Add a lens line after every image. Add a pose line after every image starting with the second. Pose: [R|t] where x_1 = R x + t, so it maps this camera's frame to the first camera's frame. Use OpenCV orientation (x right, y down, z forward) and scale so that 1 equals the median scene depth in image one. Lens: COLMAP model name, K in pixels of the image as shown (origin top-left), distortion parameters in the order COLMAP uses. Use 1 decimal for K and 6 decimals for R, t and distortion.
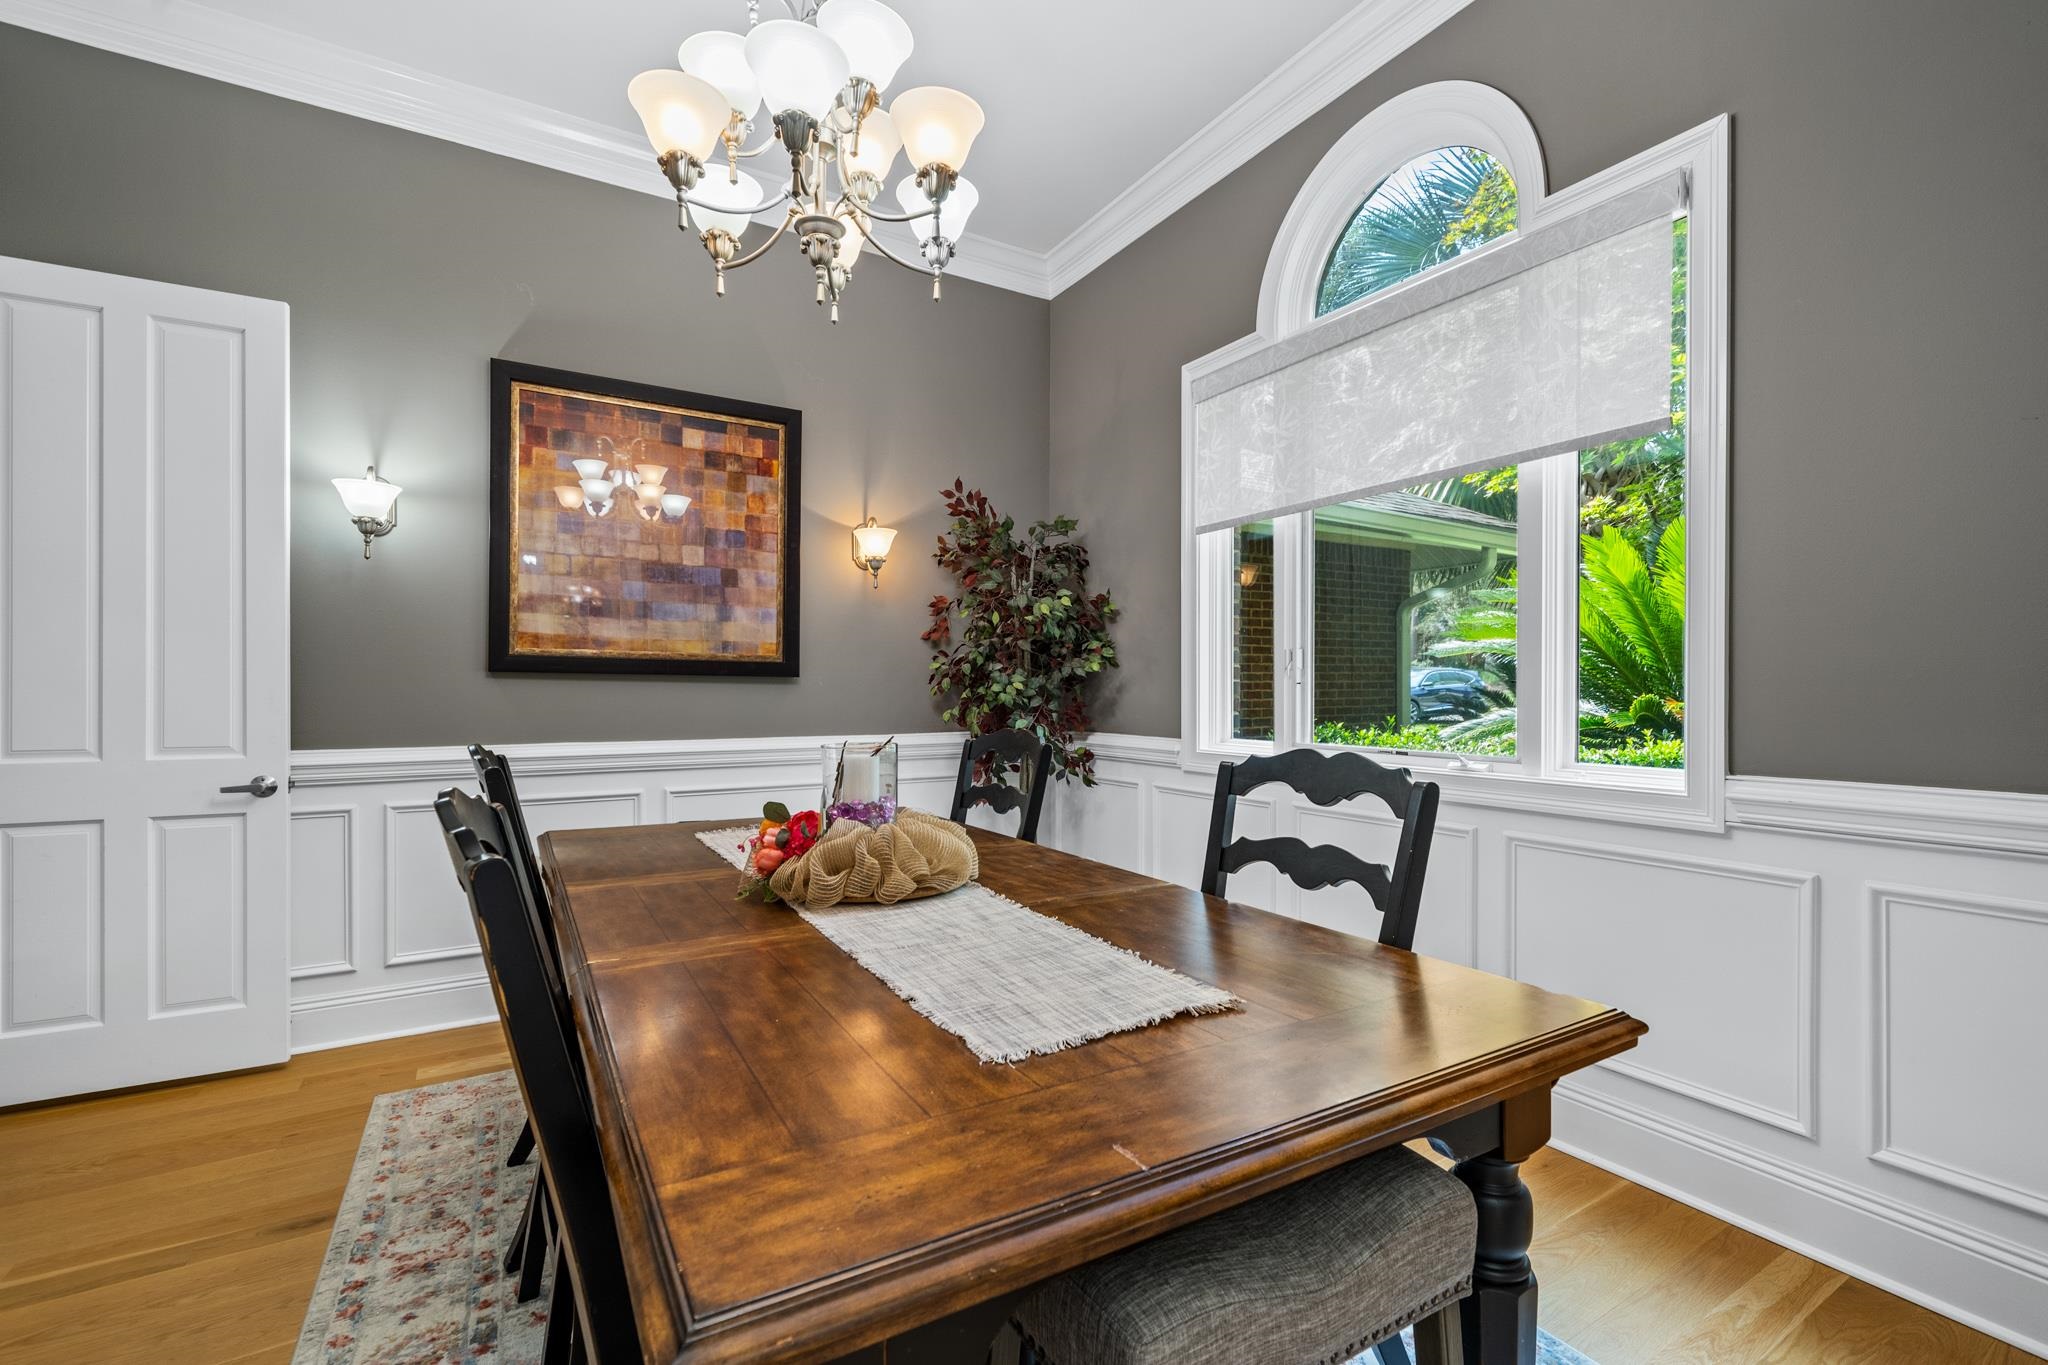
lens RADIAL K [[884.6, 0, 1027.5], [0, 884.6, 701.8], [0, 0, 1]] dist [-0.002378, -0.000443]
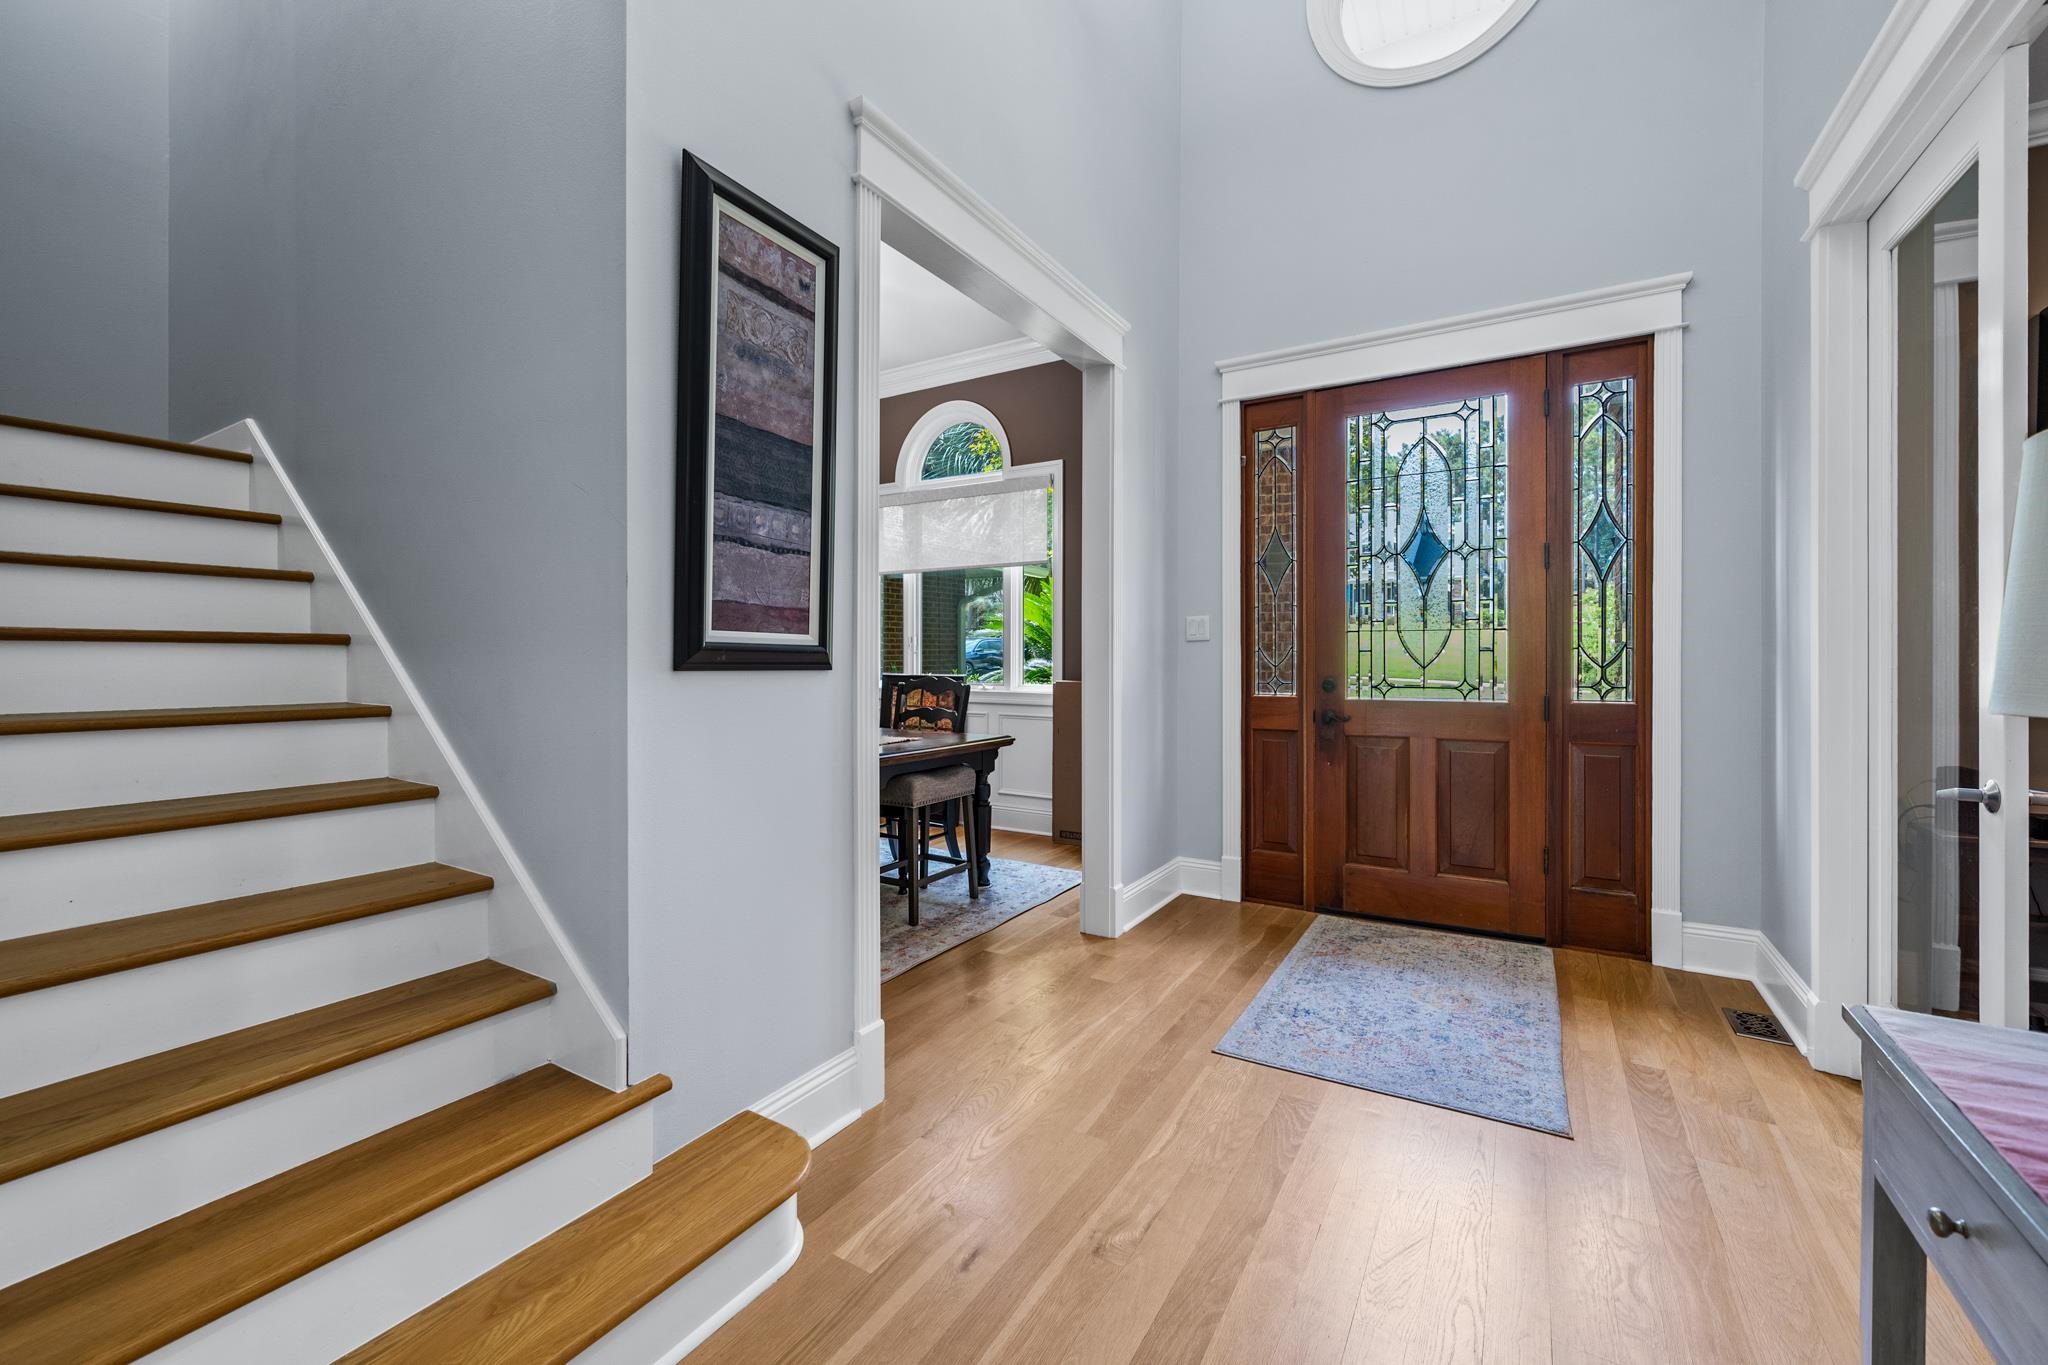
lens RADIAL K [[841.8, 0, 1029.3], [0, 841.8, 668.1], [0, 0, 1]] dist [-0.002516, 0.000492]
pose [[0.887211, -0.003747, 0.461349, -0.474416], [0.000428, 0.999973, 0.007298, 0.002475], [-0.461364, -0.006277, 0.887189, -1.139929]]
